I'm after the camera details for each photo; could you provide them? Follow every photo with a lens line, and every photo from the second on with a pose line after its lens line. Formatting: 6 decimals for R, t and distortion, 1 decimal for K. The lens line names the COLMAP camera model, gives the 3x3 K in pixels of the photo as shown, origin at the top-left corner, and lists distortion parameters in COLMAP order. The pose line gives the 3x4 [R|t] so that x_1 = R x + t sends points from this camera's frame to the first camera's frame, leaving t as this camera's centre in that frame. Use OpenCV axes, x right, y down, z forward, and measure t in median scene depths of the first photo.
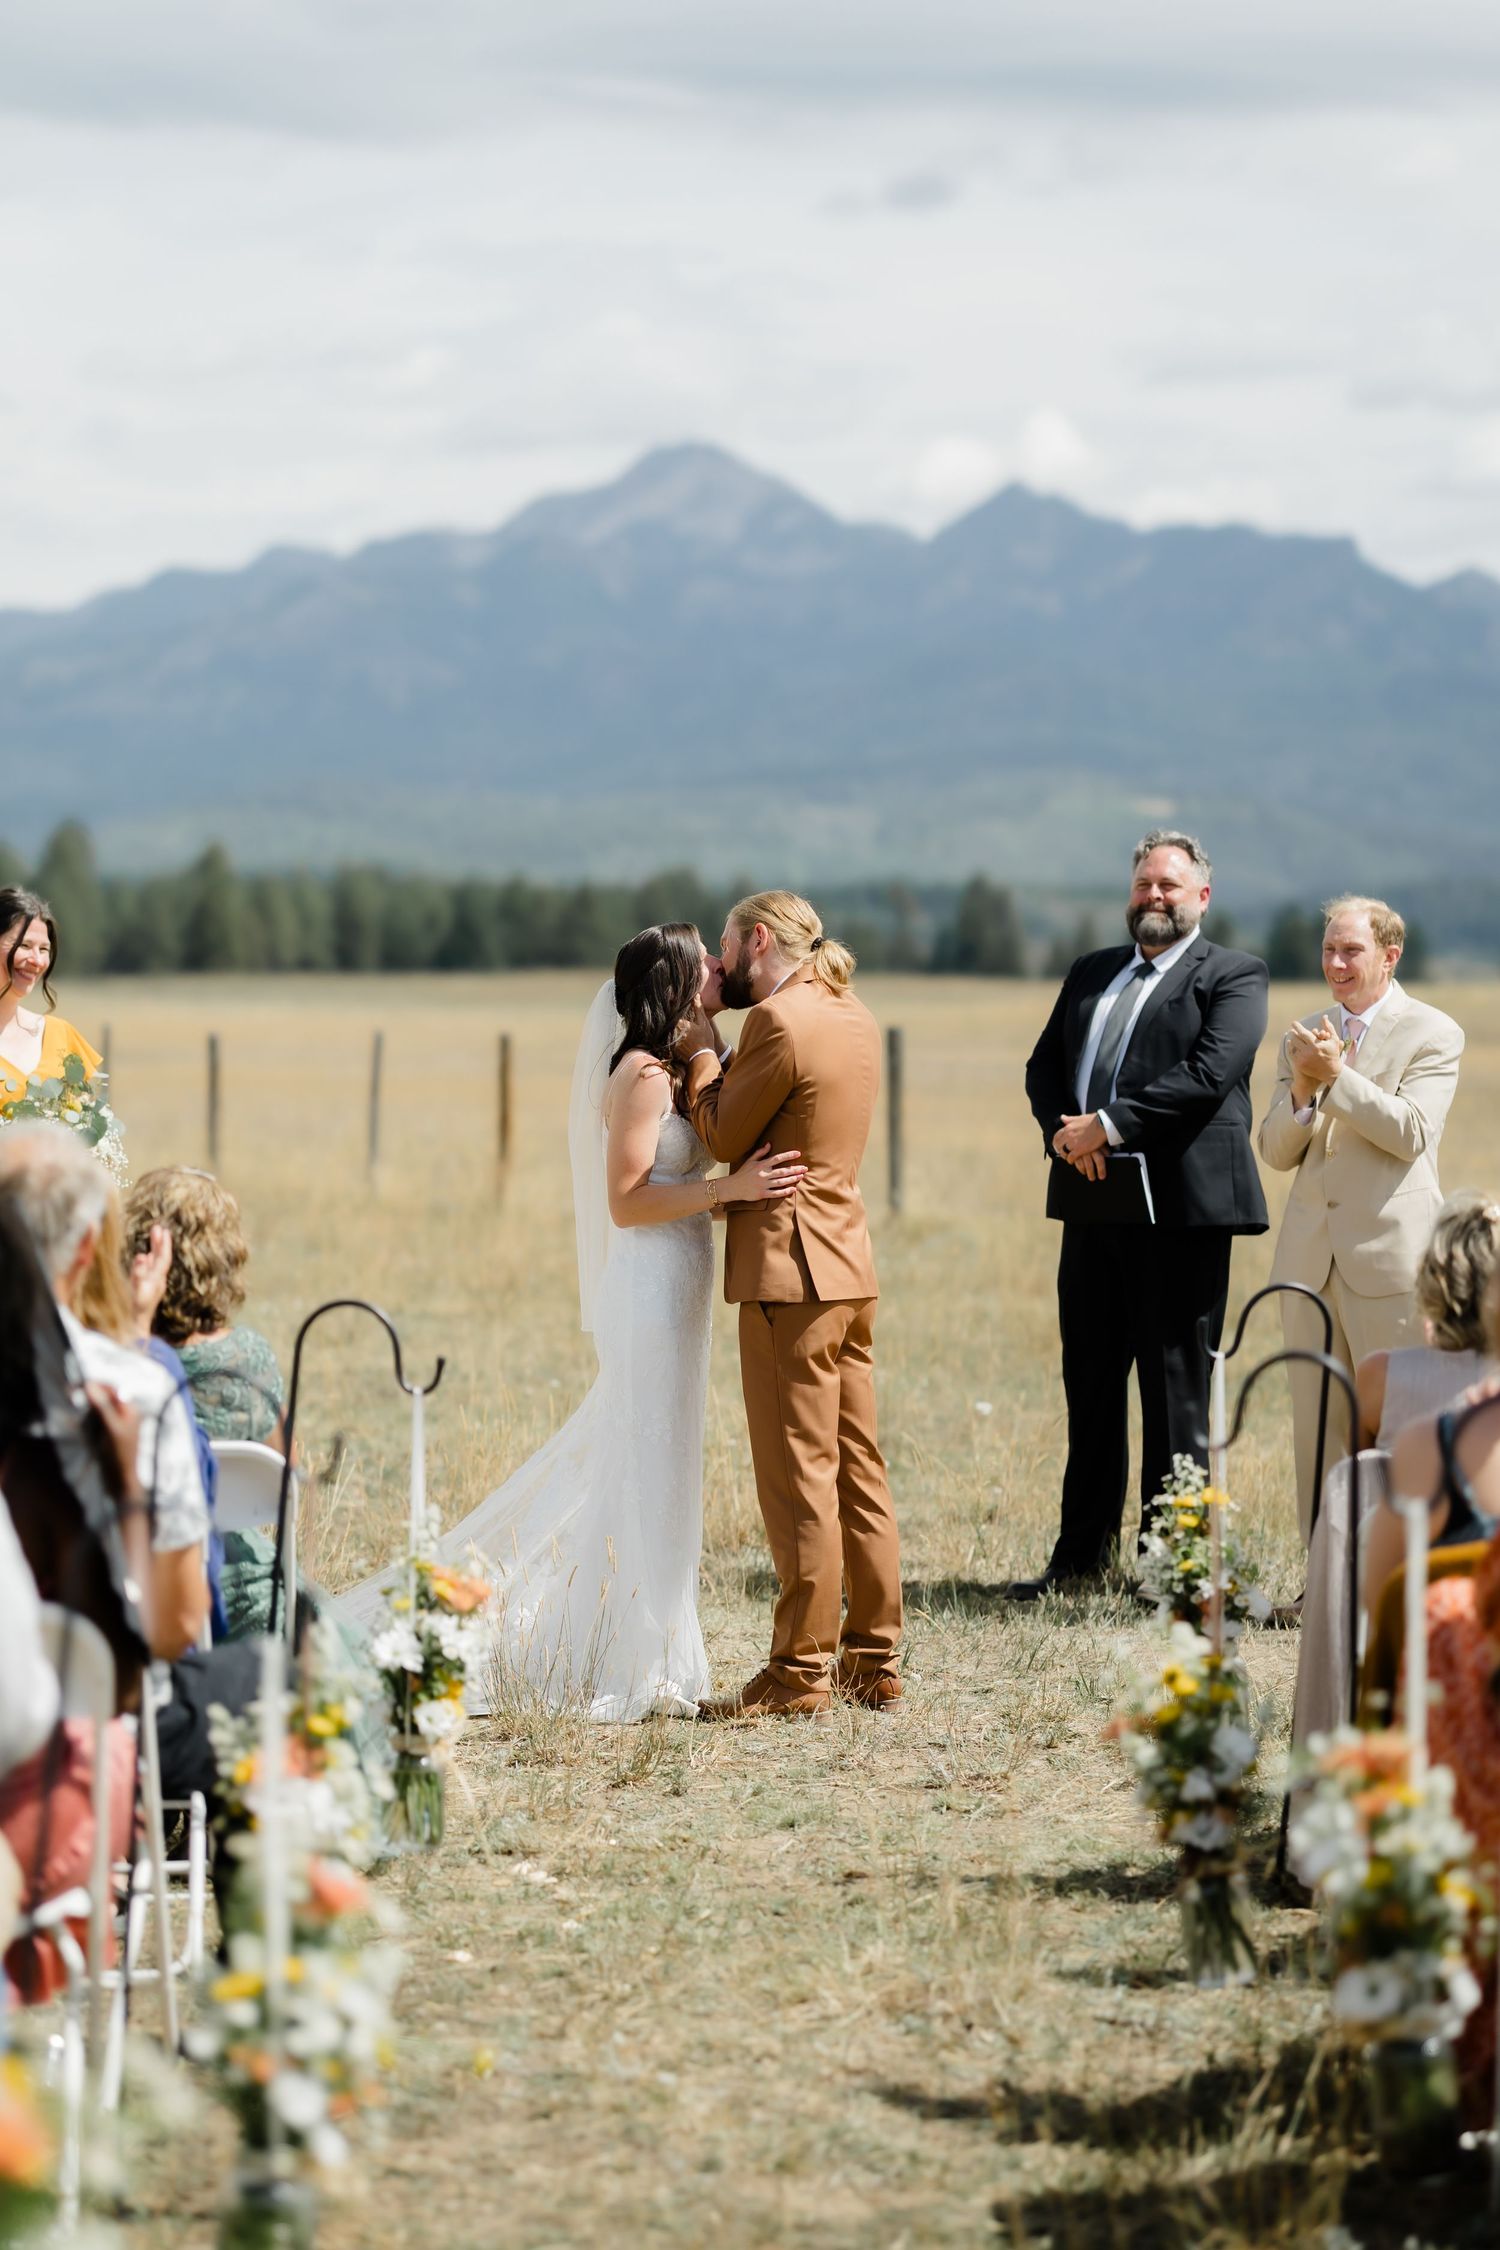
lens RADIAL K [[5588.1, 0, 750.0], [0, 5588.1, 1125.0], [0, 0, 1]] dist [0.025911, 0.065823]
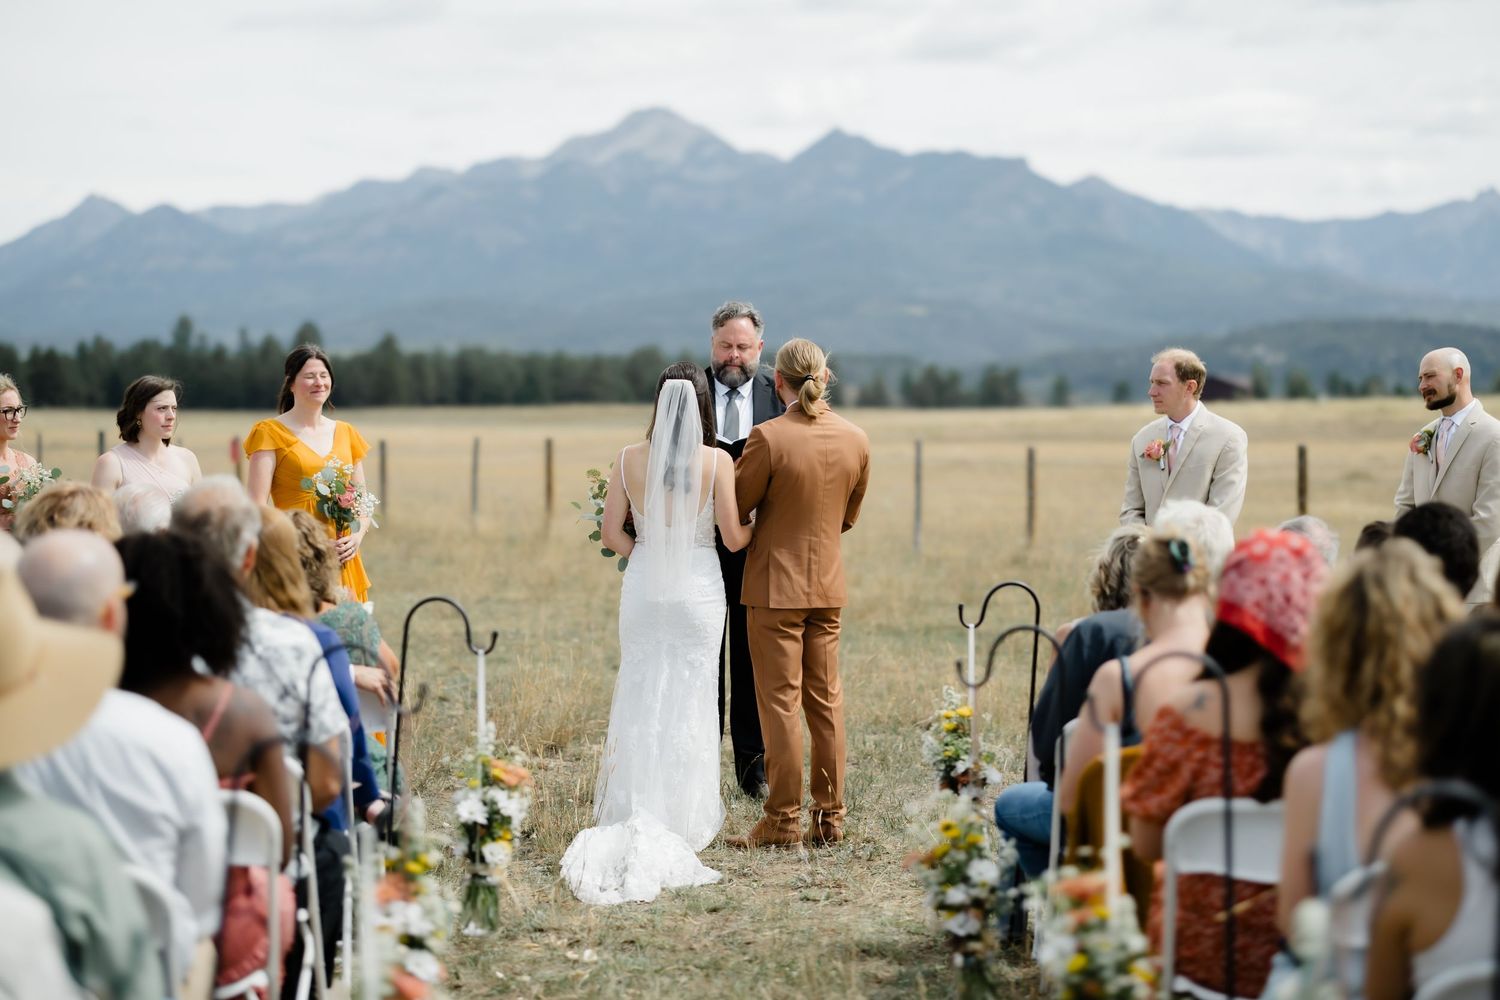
lens RADIAL K [[2888.4, 0, 748.0], [0, 2888.4, 499.4], [0, 0, 1]] dist [0.012341, 0.007758]
pose [[0.999807, -0.007959, 0.017955, 0.002273], [0.007910, 0.999965, 0.002788, 0.000901], [-0.017976, -0.002645, 0.999835, 0.107073]]
